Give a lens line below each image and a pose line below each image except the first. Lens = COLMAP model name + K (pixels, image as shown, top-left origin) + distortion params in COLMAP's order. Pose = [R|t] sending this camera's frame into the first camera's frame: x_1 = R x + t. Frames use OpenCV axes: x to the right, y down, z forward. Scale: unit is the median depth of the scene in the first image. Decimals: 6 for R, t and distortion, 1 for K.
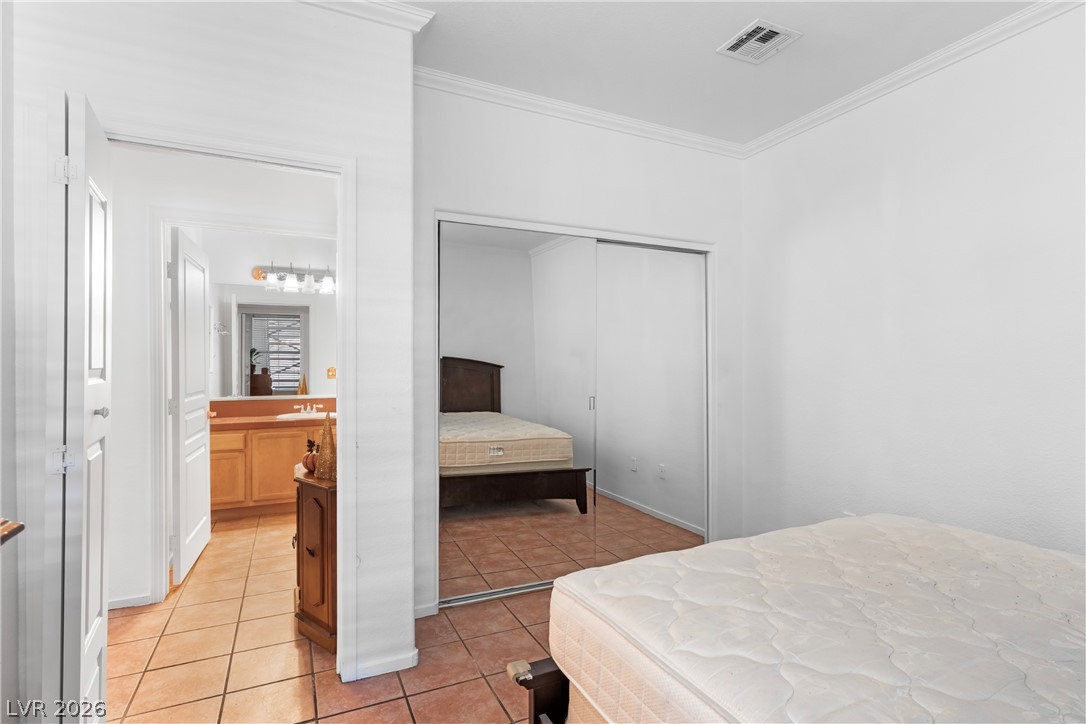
lens RADIAL K [[513.1, 0, 539.1], [0, 513.1, 364.3], [0, 0, 1]] dist [-0.000070, 0.003557]
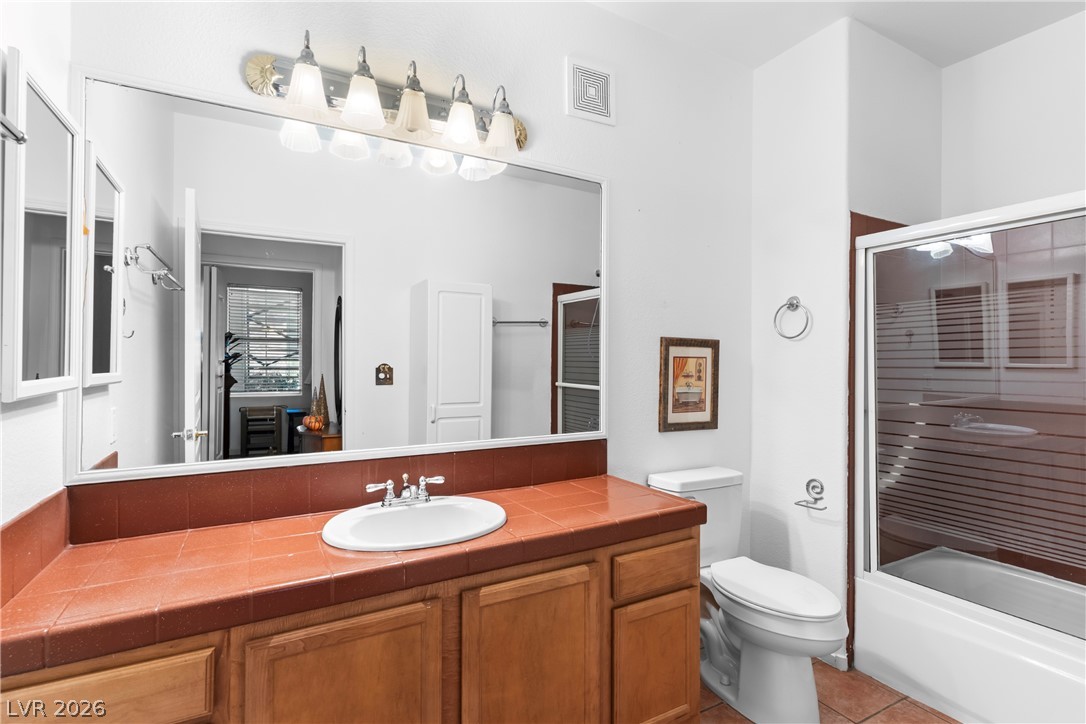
lens RADIAL K [[513.1, 0, 545.6], [0, 513.1, 358.3], [0, 0, 1]] dist [-0.000070, 0.003557]
pose [[0.998695, 0.006401, 0.050665, -0.313835], [-0.006480, 0.999978, 0.001384, -0.002437], [-0.050655, -0.001711, 0.998715, 0.547254]]
